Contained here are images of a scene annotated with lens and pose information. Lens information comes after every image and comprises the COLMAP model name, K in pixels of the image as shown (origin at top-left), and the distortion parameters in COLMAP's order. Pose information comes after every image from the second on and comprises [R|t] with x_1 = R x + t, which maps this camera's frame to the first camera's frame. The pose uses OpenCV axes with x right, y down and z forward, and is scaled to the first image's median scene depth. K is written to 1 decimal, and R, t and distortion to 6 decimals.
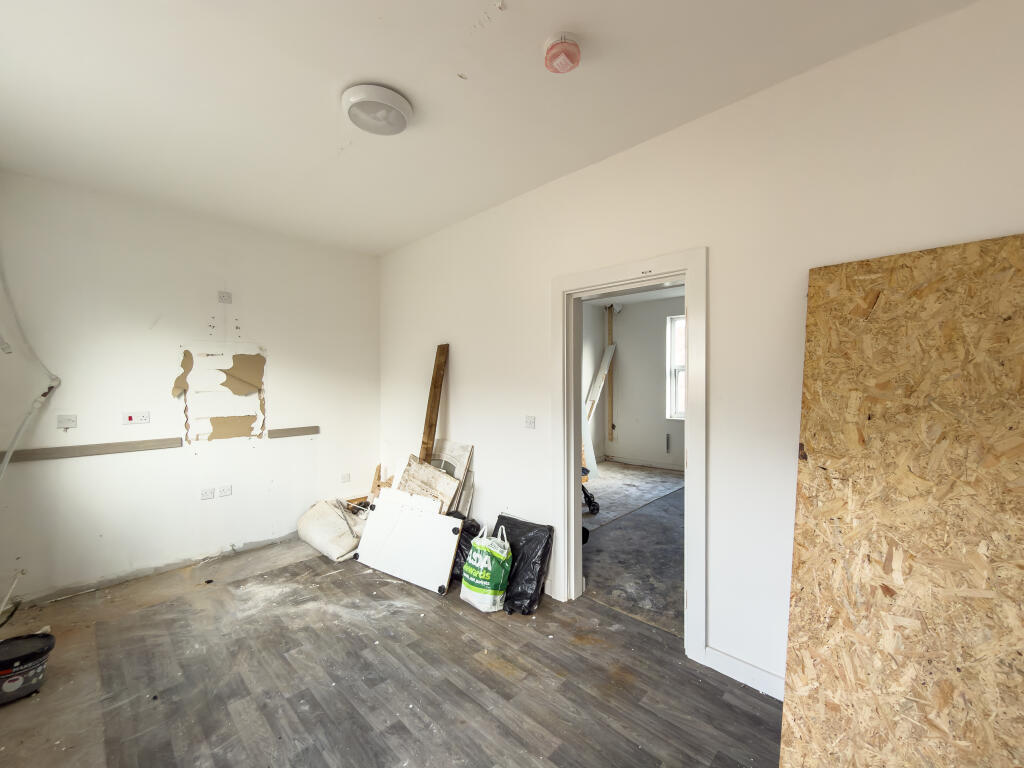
lens RADIAL K [[418.8, 0, 510.5], [0, 418.8, 385.8], [0, 0, 1]] dist [-0.002014, -0.000124]
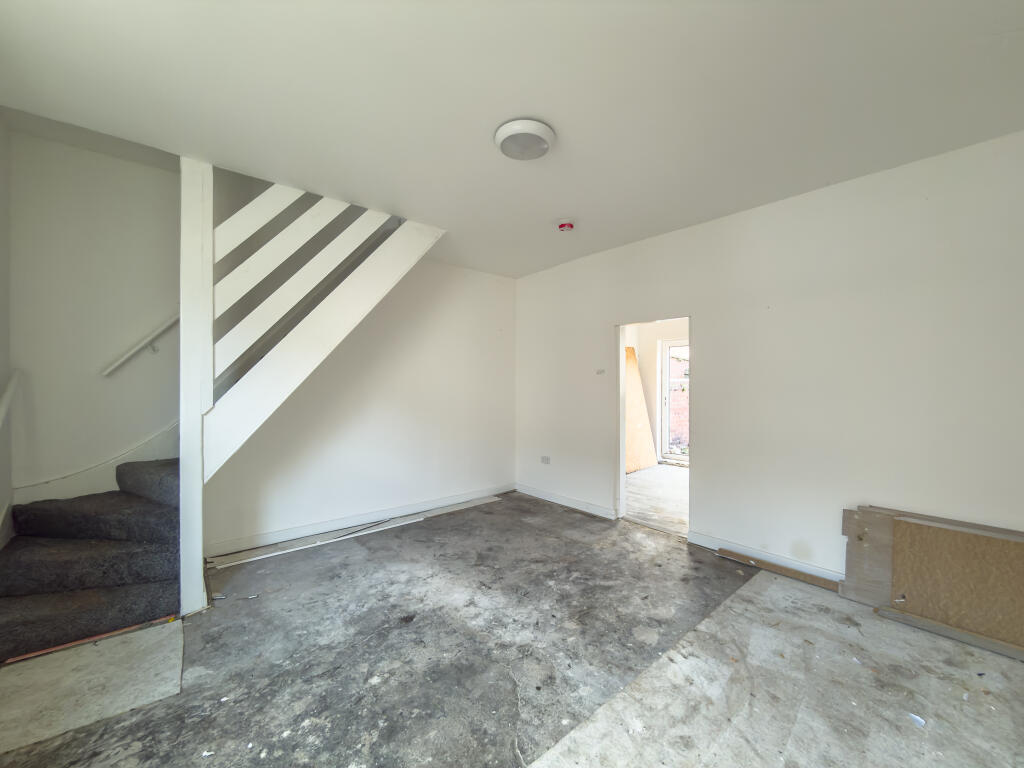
lens RADIAL K [[409.7, 0, 511.9], [0, 409.7, 385.7], [0, 0, 1]] dist [-0.002386, -0.000181]
pose [[-0.996084, 0.003983, 0.088321, 0.608335], [0.005905, 0.999751, 0.021511, -0.014682], [-0.088214, 0.021948, -0.995860, 2.312397]]
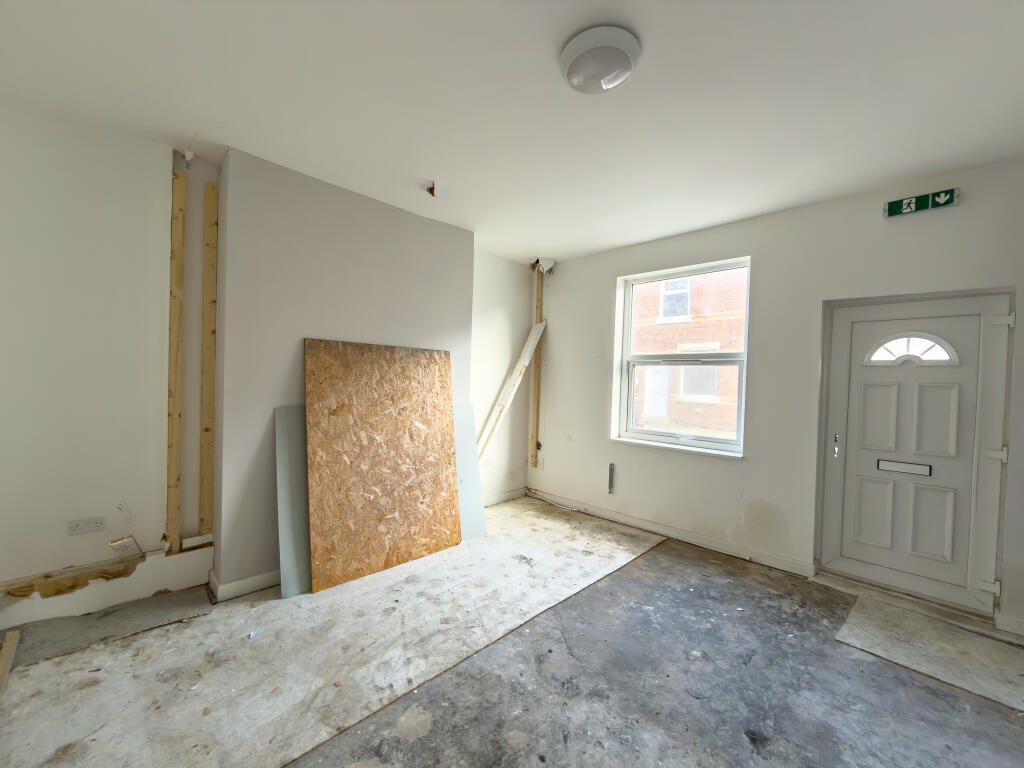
lens RADIAL K [[409.7, 0, 511.9], [0, 409.7, 385.7], [0, 0, 1]] dist [-0.002386, -0.000181]
pose [[0.999276, 0.036193, -0.011711, 0.547419], [-0.036157, 0.999341, 0.003292, 0.004341], [0.011823, -0.002866, 0.999926, 0.915002]]
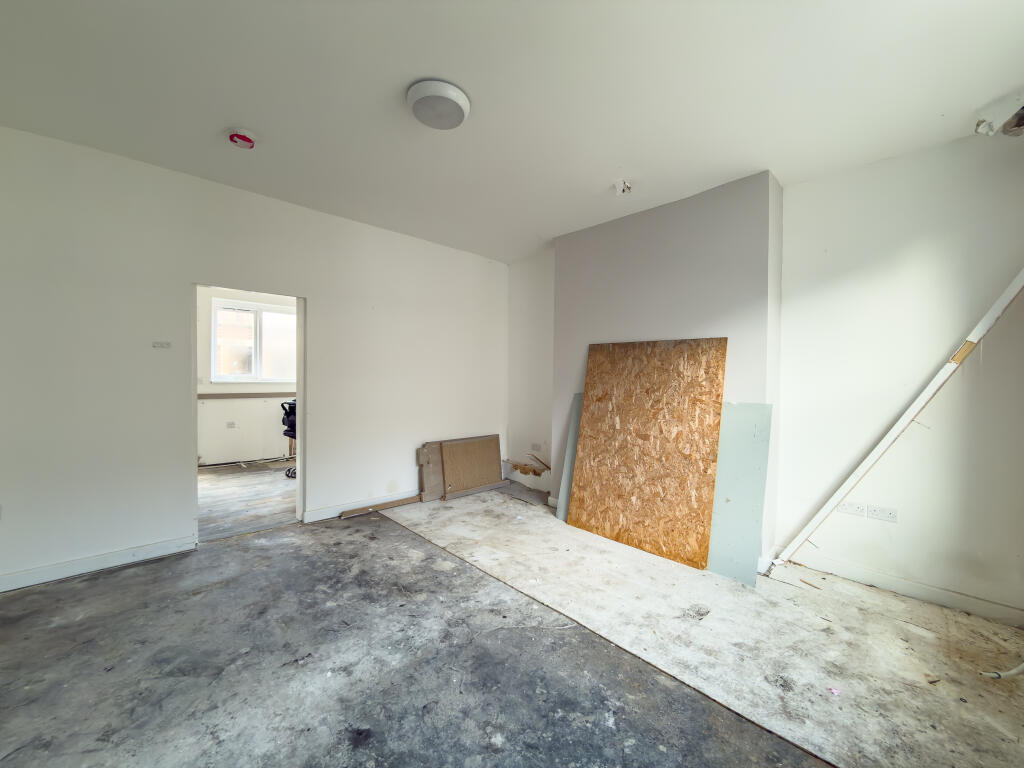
lens RADIAL K [[409.7, 0, 511.9], [0, 409.7, 385.7], [0, 0, 1]] dist [-0.002386, -0.000181]
pose [[-0.043309, 0.027554, -0.998682, 1.406248], [-0.028408, 0.999181, 0.028800, 0.016948], [0.998658, 0.029617, -0.042490, 1.695396]]
